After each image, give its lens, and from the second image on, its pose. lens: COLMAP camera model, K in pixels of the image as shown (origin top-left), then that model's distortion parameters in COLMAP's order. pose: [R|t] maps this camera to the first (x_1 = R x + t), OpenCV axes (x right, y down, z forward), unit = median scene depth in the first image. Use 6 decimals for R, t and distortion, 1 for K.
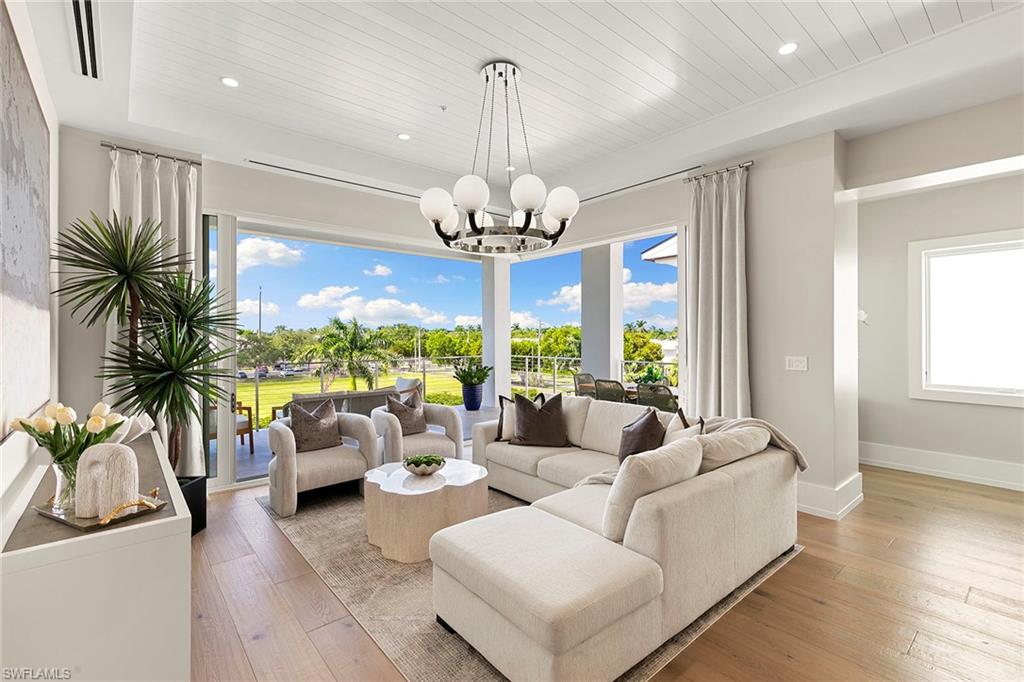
lens RADIAL K [[463.1, 0, 516.0], [0, 463.1, 340.4], [0, 0, 1]] dist [-0.002563, -0.000639]
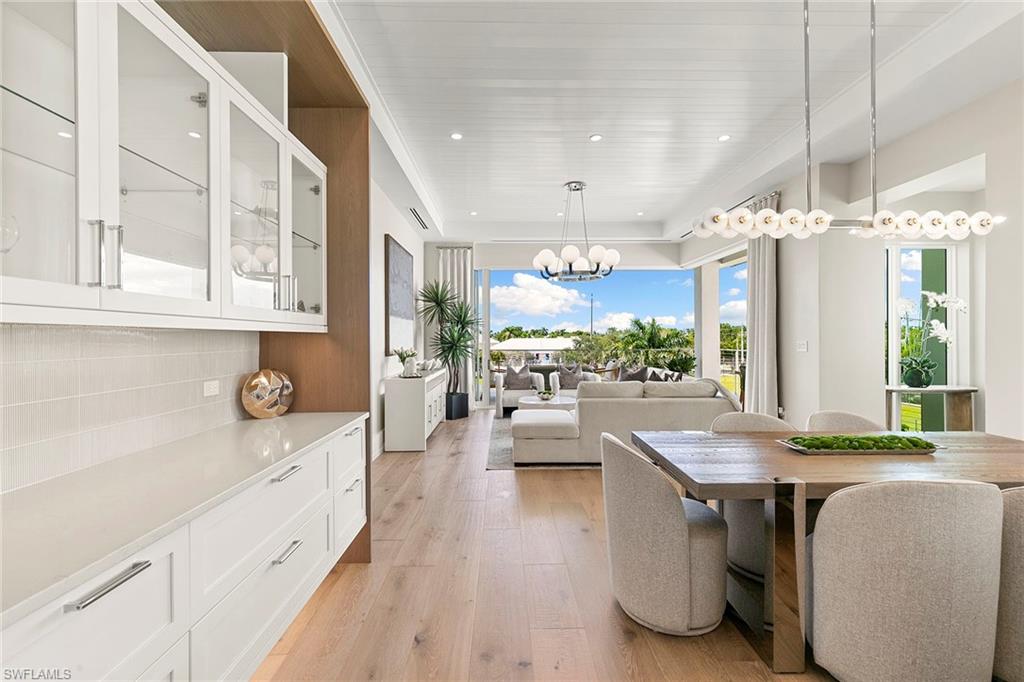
lens RADIAL K [[463.1, 0, 516.0], [0, 463.1, 340.4], [0, 0, 1]] dist [-0.002563, -0.000639]
pose [[0.778273, 0.003664, -0.627915, 0.804522], [-0.004714, 0.999989, -0.000008, 0.037657], [0.627908, 0.002966, 0.778282, -0.513144]]
